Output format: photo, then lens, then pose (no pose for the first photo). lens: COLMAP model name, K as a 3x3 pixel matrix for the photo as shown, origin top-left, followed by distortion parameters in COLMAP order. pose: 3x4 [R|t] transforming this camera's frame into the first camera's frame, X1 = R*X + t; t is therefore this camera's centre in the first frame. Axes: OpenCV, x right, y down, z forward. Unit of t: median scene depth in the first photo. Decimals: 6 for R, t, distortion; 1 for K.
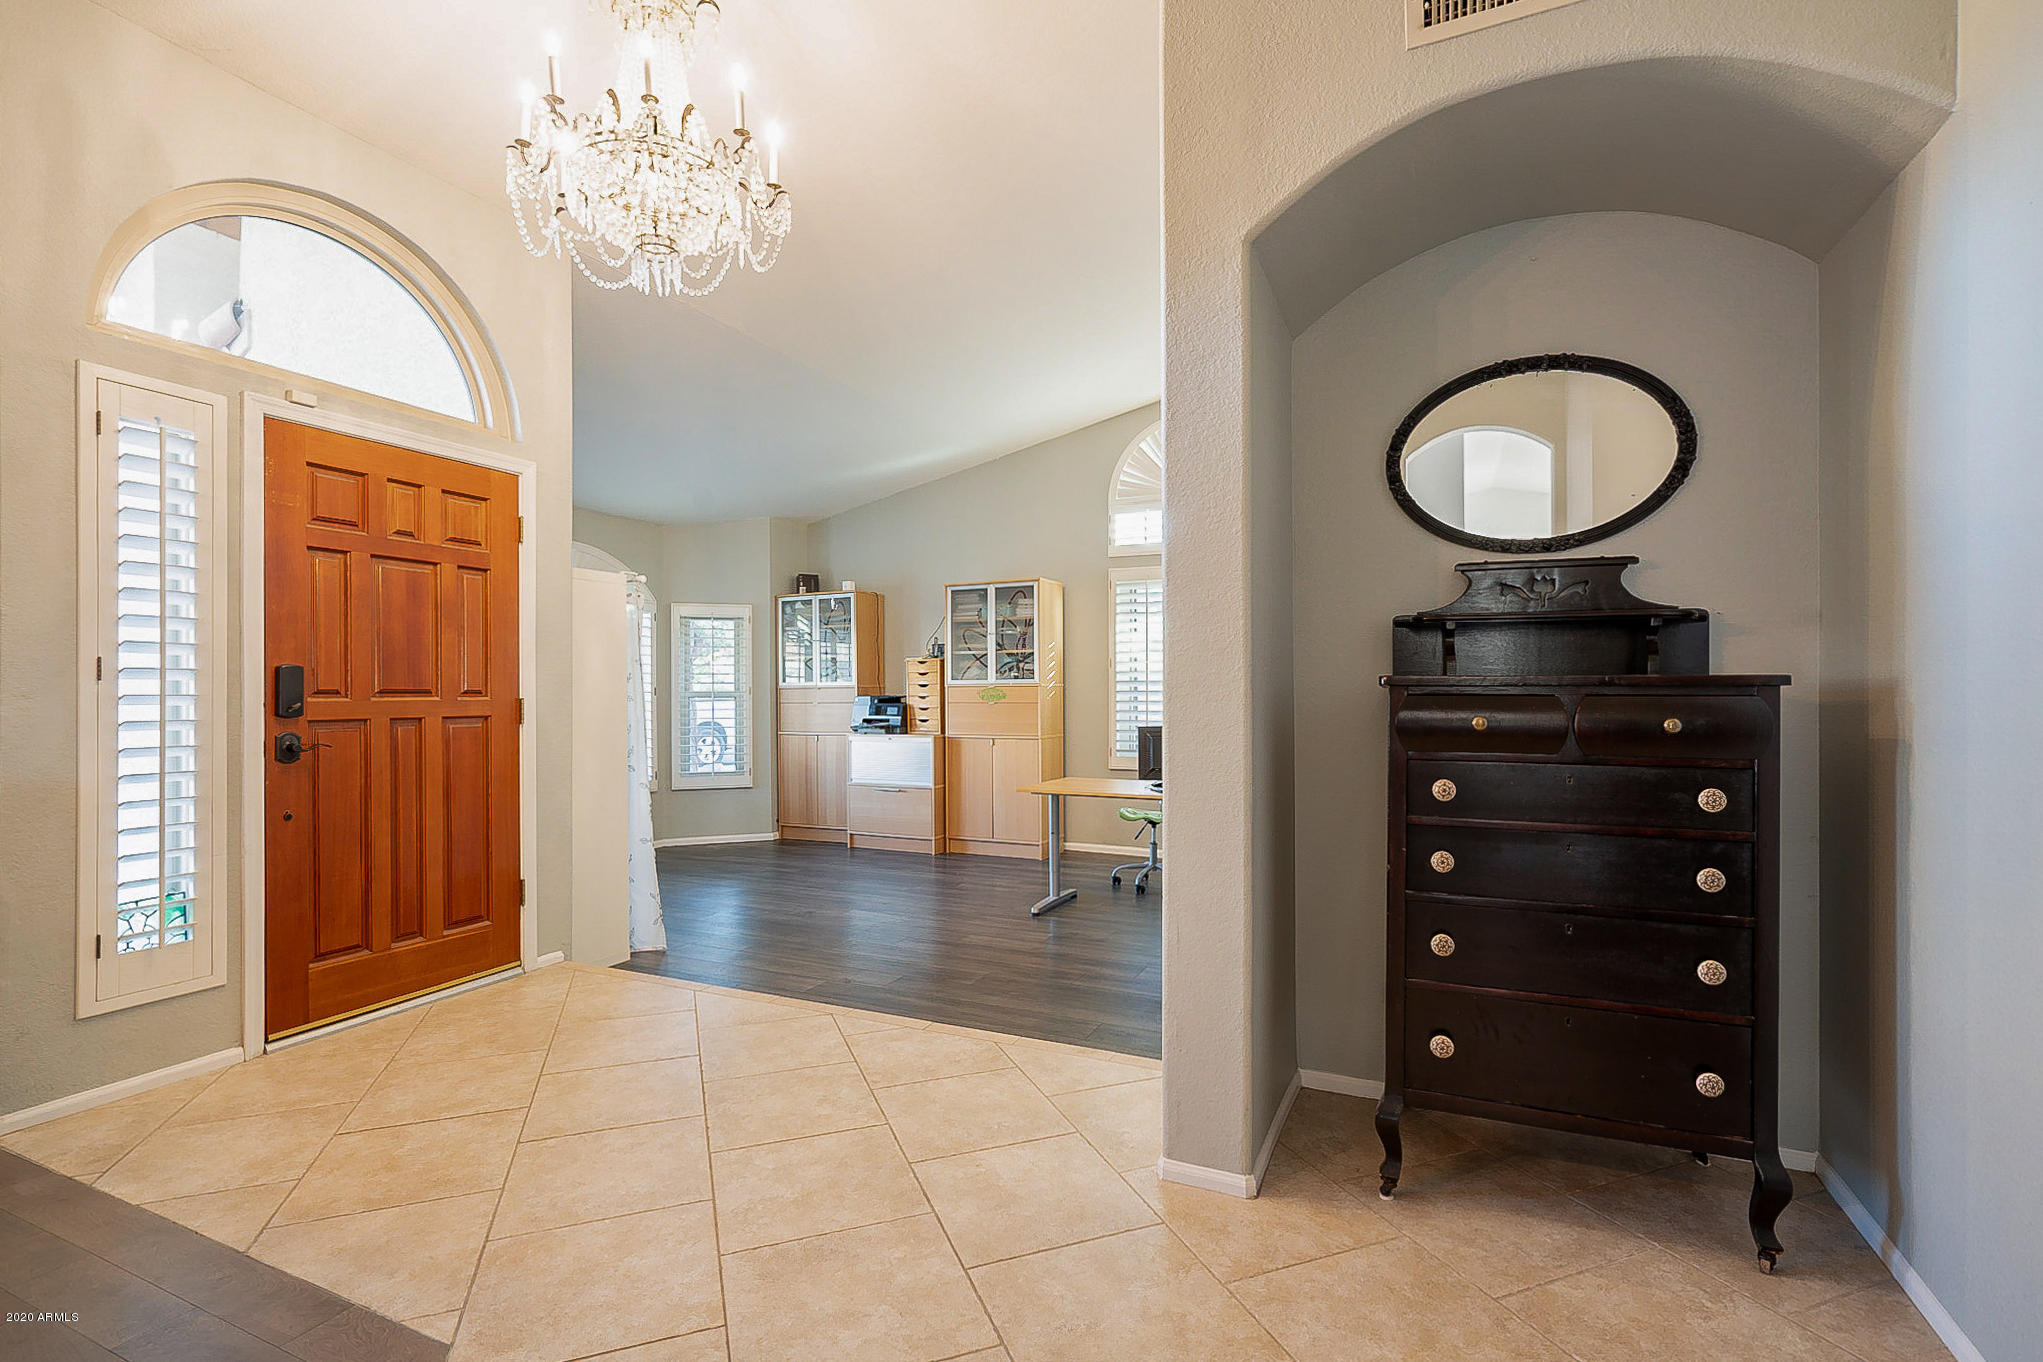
lens RADIAL K [[936.6, 0, 1033.1], [0, 936.6, 693.0], [0, 0, 1]] dist [-0.000576, -0.001240]
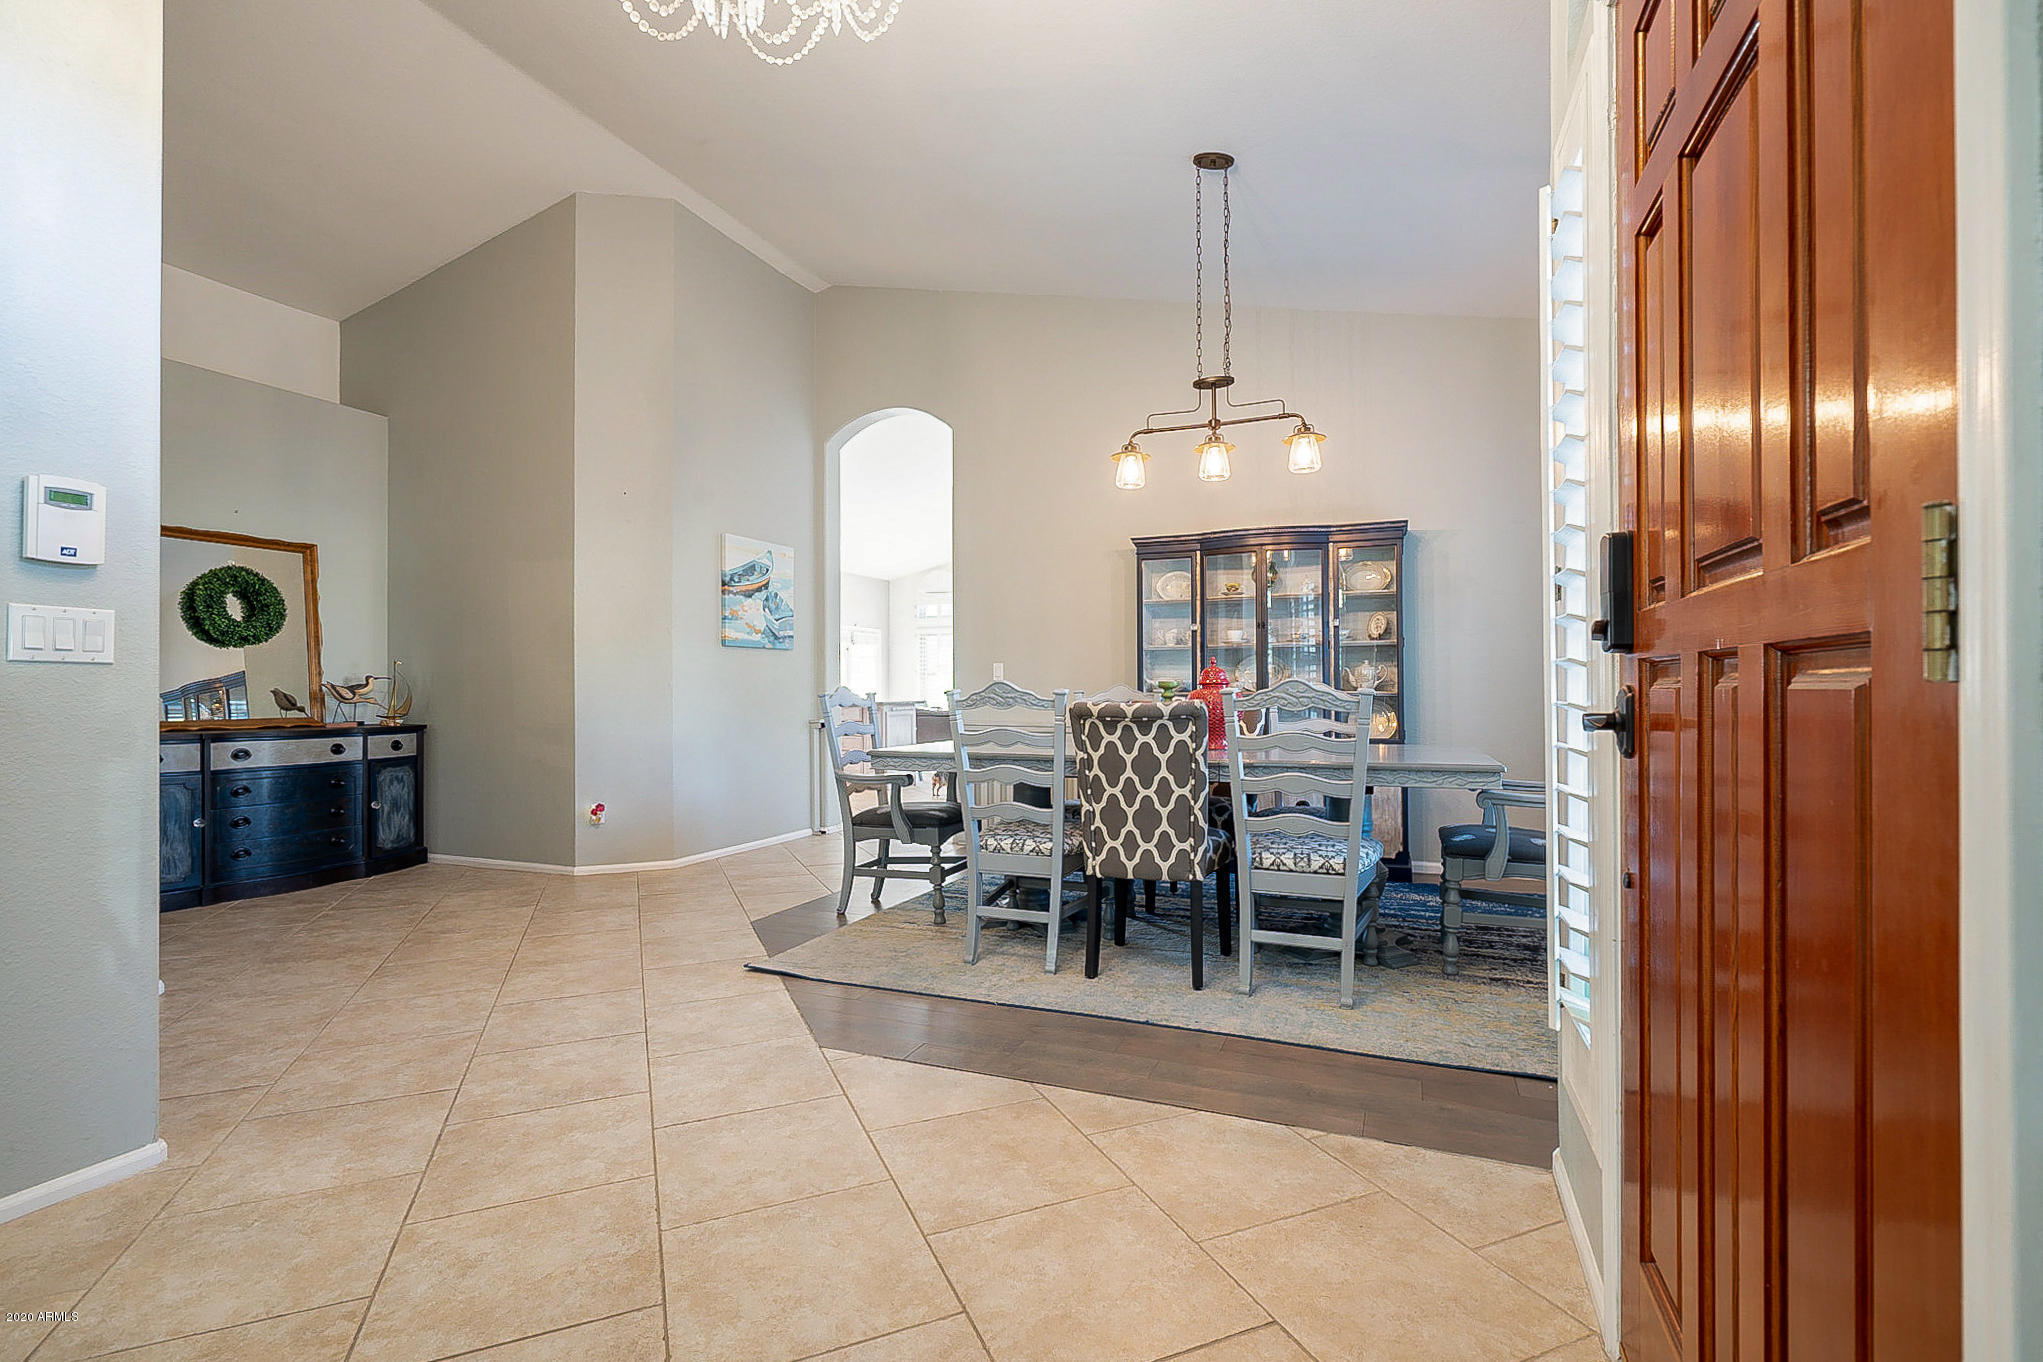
lens RADIAL K [[936.6, 0, 1020.1], [0, 936.6, 689.7], [0, 0, 1]] dist [-0.000576, -0.001240]
pose [[-0.999605, 0.003962, -0.027816, -0.497753], [0.003951, 0.999992, 0.000437, 0.041576], [0.027818, 0.000327, -0.999613, 1.415705]]
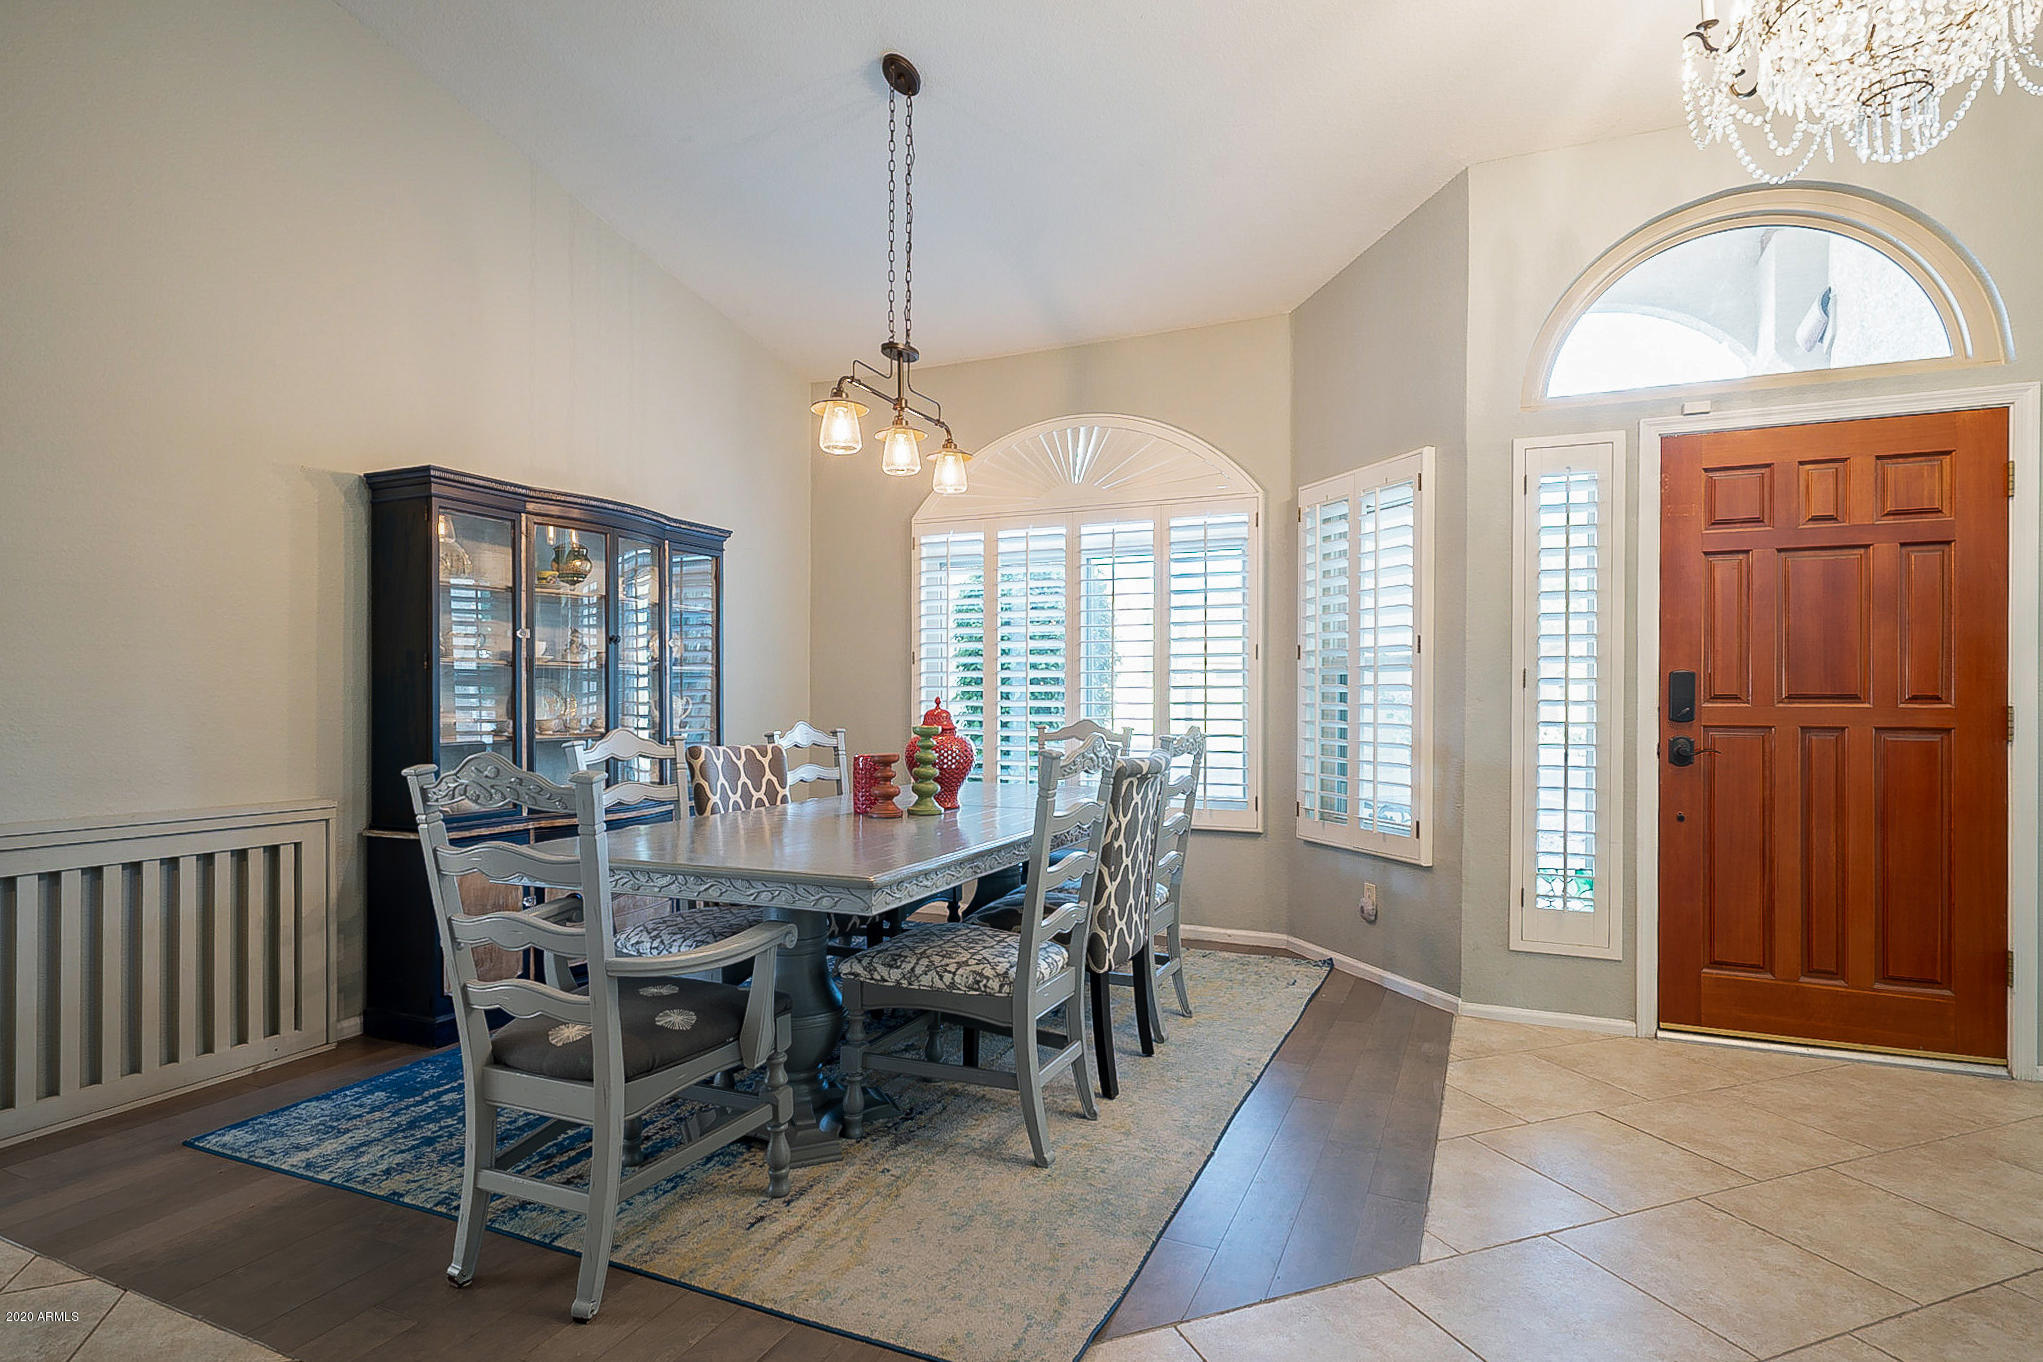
lens RADIAL K [[1057.3, 0, 1028.2], [0, 1057.3, 690.0], [0, 0, 1]] dist [-0.000417, 0.004178]
pose [[0.001762, -0.003804, -0.999991, 0.366220], [-0.004683, 0.999982, -0.003812, -0.000766], [0.999987, 0.004689, 0.001744, 0.275469]]
